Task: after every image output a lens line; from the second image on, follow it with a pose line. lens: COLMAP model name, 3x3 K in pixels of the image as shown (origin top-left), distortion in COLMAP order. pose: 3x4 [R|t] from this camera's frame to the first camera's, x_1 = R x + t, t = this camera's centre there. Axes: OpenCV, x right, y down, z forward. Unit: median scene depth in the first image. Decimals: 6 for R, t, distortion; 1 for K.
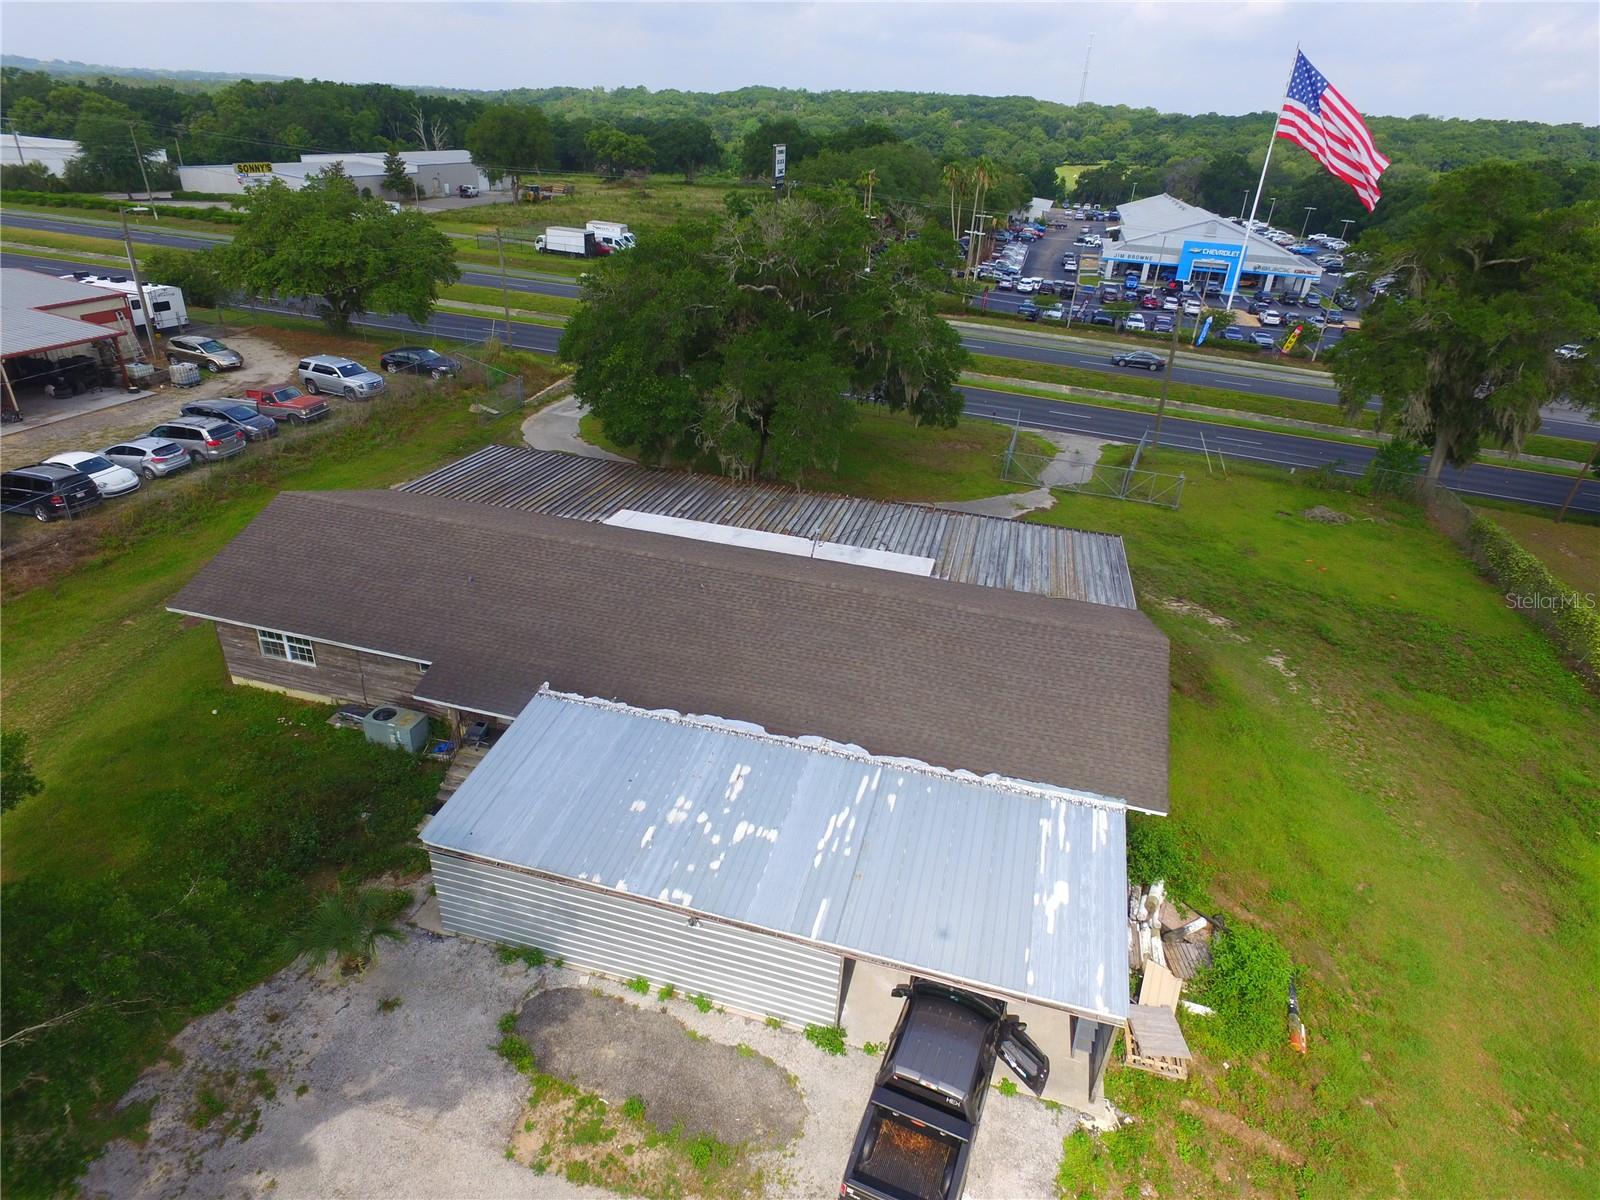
lens RADIAL K [[932.6, 0, 803.0], [0, 932.6, 601.3], [0, 0, 1]] dist [0.001307, 0.000407]
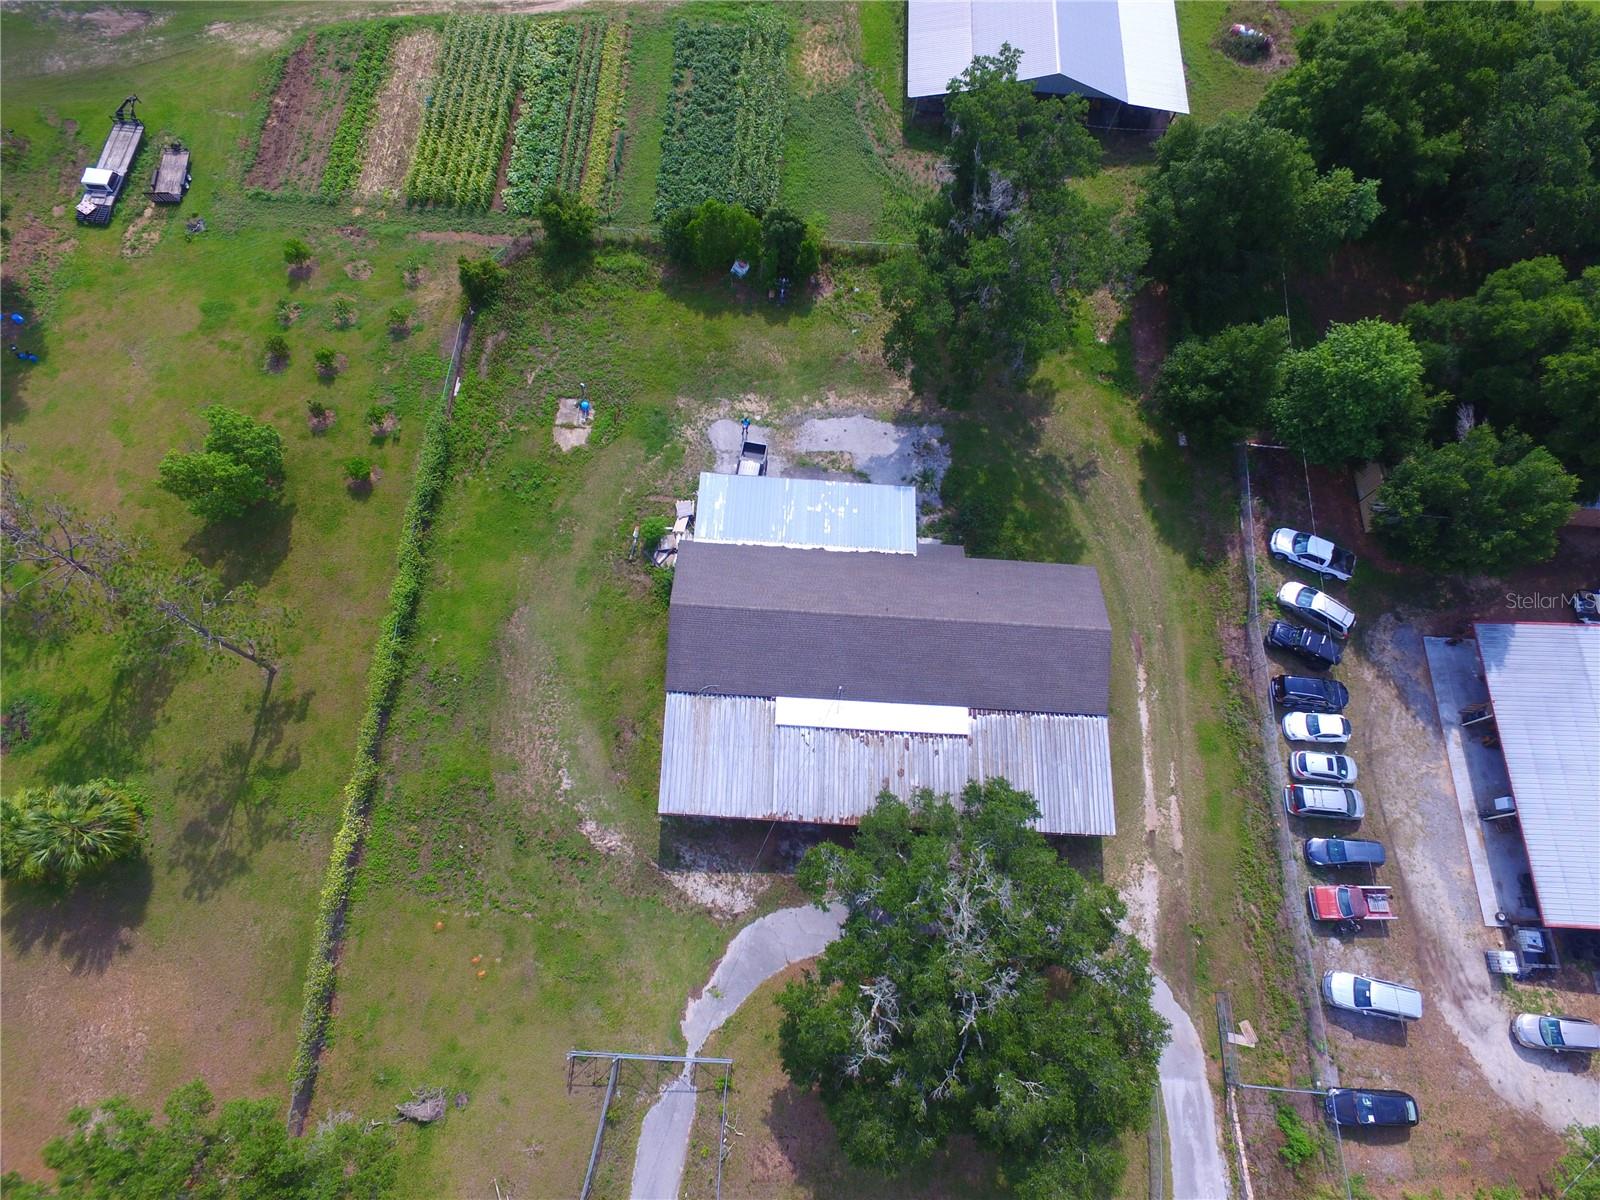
lens RADIAL K [[932.6, 0, 797.1], [0, 932.6, 599.9], [0, 0, 1]] dist [0.001307, 0.000407]
pose [[-0.970152, 0.160581, -0.181711, 0.535752], [-0.198332, -0.094263, 0.975592, -2.423007], [0.139533, 0.982511, 0.123298, 0.794787]]
